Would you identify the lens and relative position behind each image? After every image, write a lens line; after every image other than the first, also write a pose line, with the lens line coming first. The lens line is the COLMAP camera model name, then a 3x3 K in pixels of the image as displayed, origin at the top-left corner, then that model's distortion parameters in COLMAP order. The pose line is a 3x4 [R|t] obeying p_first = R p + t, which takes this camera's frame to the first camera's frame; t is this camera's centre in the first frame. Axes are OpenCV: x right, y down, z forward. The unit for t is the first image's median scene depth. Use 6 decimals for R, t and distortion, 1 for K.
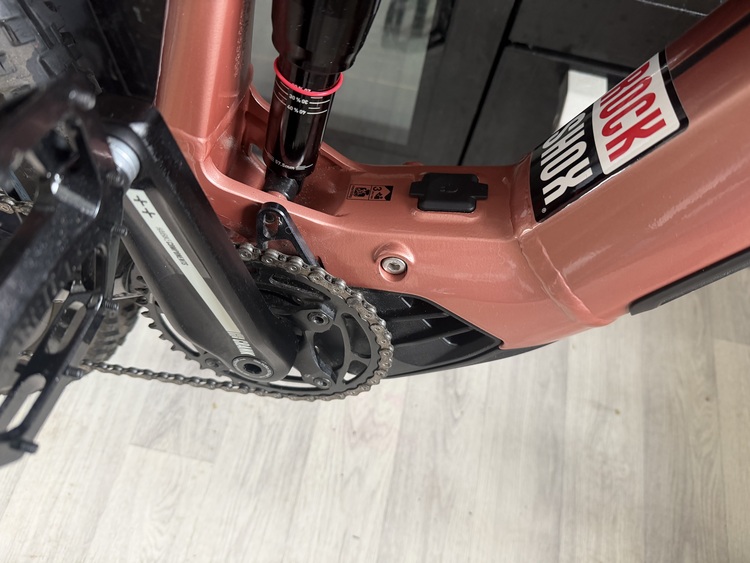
lens RADIAL K [[530.1, 0, 375.5], [0, 530.1, 277.6], [0, 0, 1]] dist [0.004951, -0.018821]
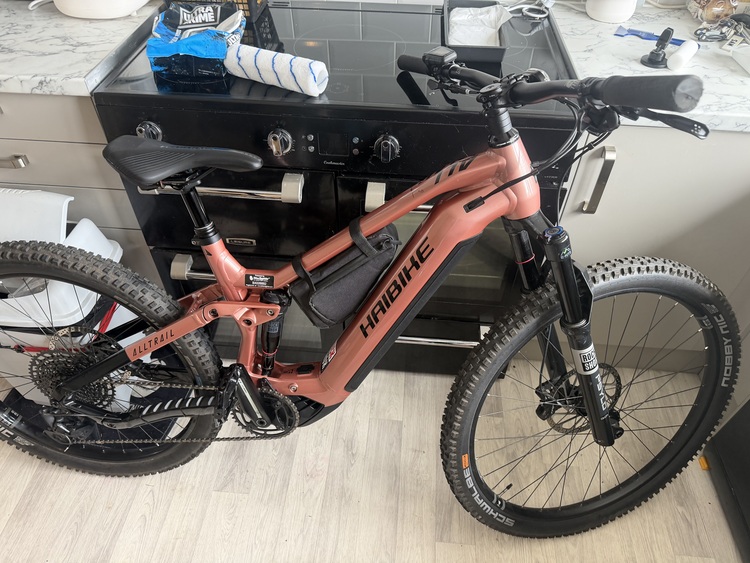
lens RADIAL K [[525.1, 0, 375.0], [0, 525.1, 281.5], [0, 0, 1]] dist [0.048036, -0.070565]
pose [[0.991014, -0.132789, 0.016101, 0.339824], [0.131144, 0.940856, -0.312397, 0.267115], [0.026335, 0.311701, 0.949815, -1.514730]]
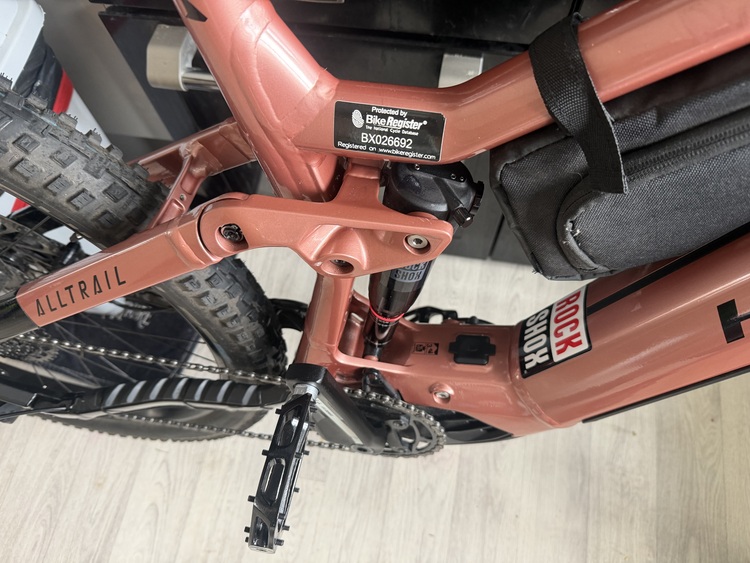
lens RADIAL K [[525.1, 0, 375.0], [0, 525.1, 281.5], [0, 0, 1]] dist [0.048036, -0.070565]
pose [[0.990982, -0.063565, -0.117956, 0.020520], [0.069304, 0.996571, 0.045203, -0.226101], [0.114678, -0.052970, 0.991989, -0.324057]]
